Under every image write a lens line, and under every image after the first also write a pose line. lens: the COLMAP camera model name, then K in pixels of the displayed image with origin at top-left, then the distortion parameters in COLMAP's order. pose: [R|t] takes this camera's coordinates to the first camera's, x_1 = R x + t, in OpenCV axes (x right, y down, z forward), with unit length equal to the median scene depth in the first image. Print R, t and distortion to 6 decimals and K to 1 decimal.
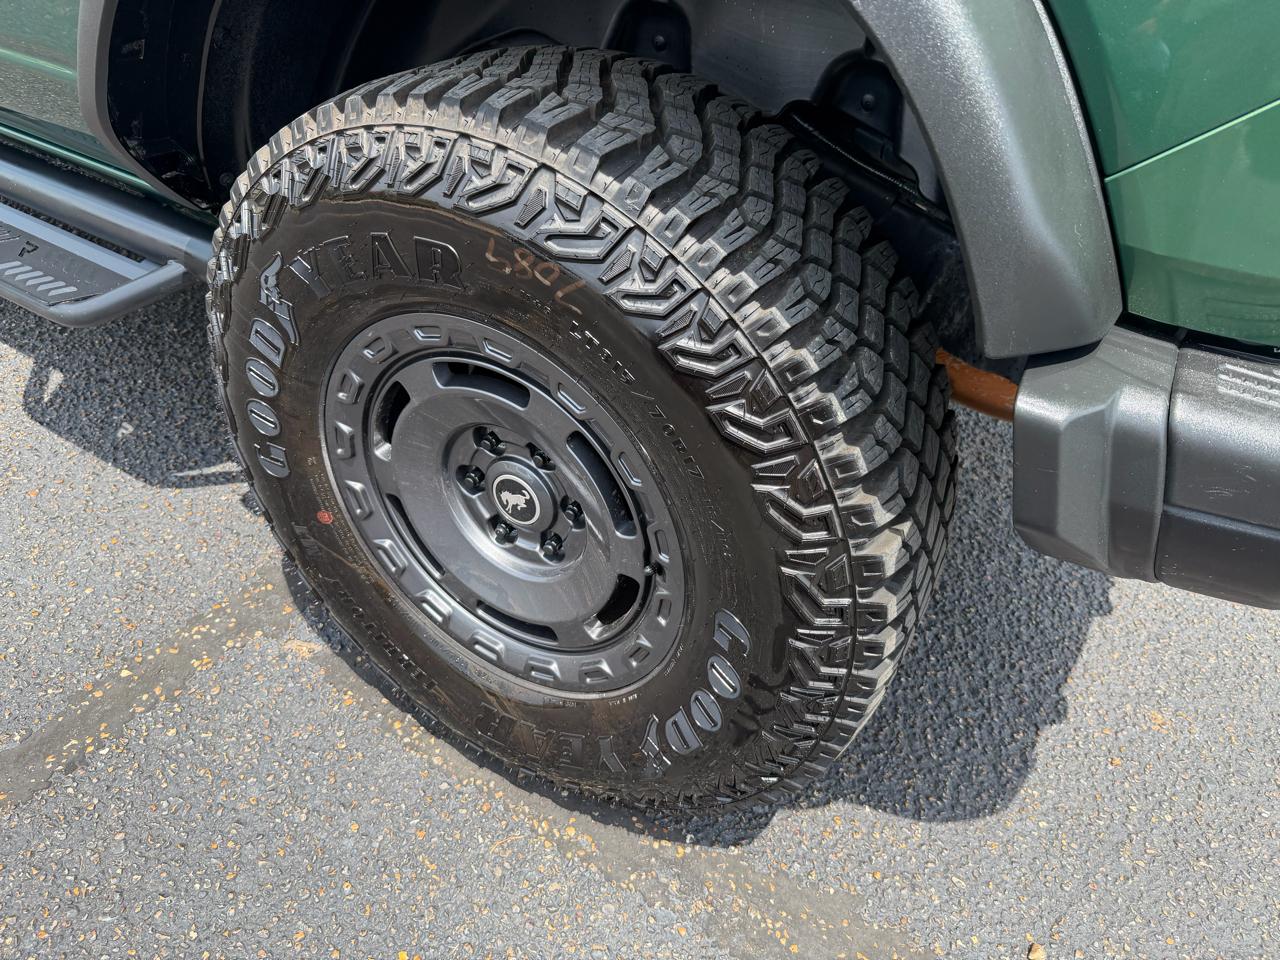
lens RADIAL K [[892.9, 0, 640.0], [0, 892.9, 480.0], [0, 0, 1]] dist [0.098411, -0.145304]
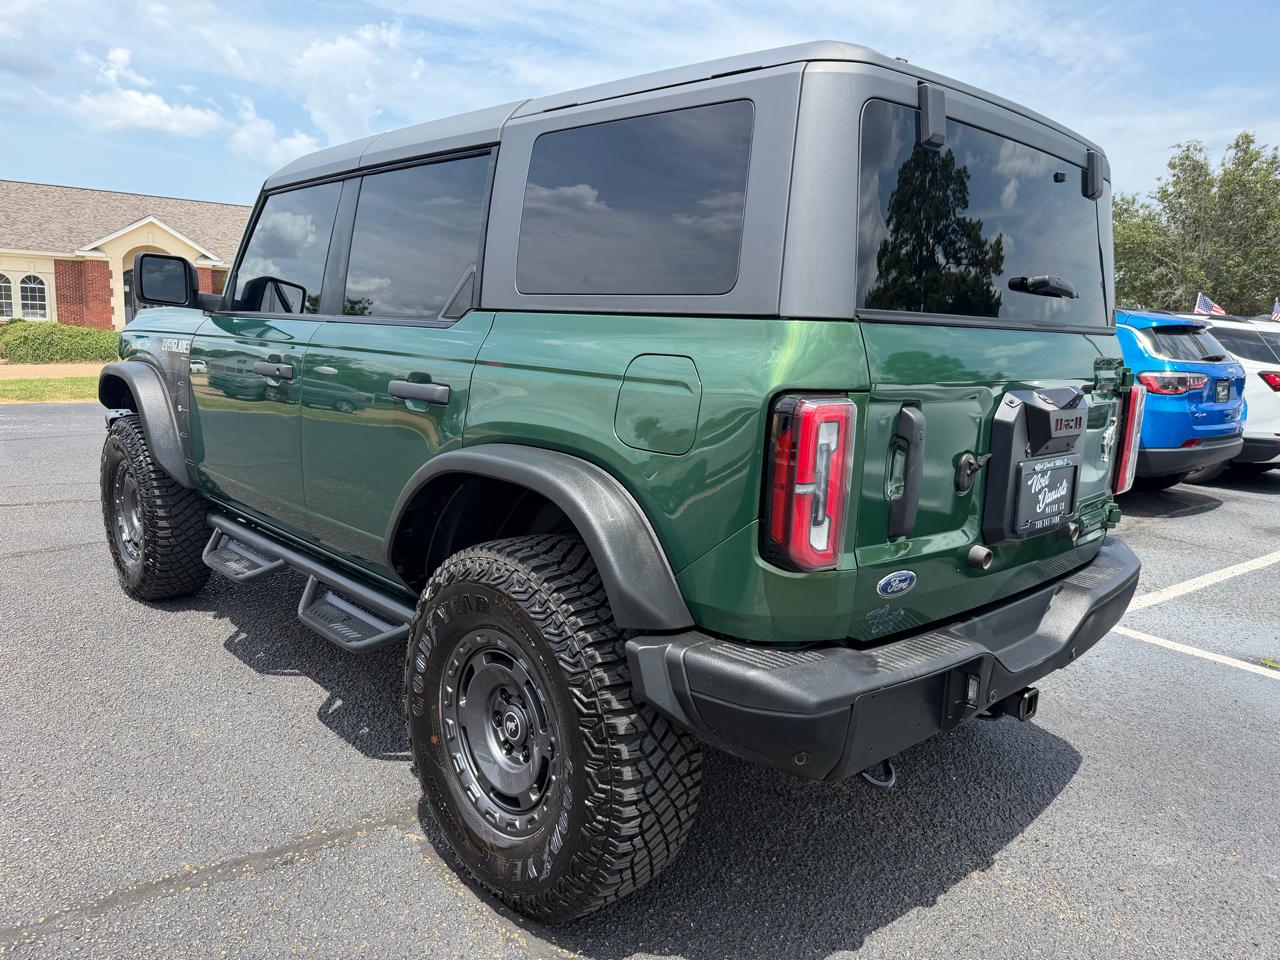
lens RADIAL K [[925.4, 0, 654.7], [0, 925.4, 488.0], [0, 0, 1]] dist [0.004358, 0.006917]
pose [[0.962471, 0.013027, -0.271073, 0.774151], [-0.145112, 0.868766, -0.473485, 0.523280], [0.229331, 0.495051, 0.838052, -1.032571]]
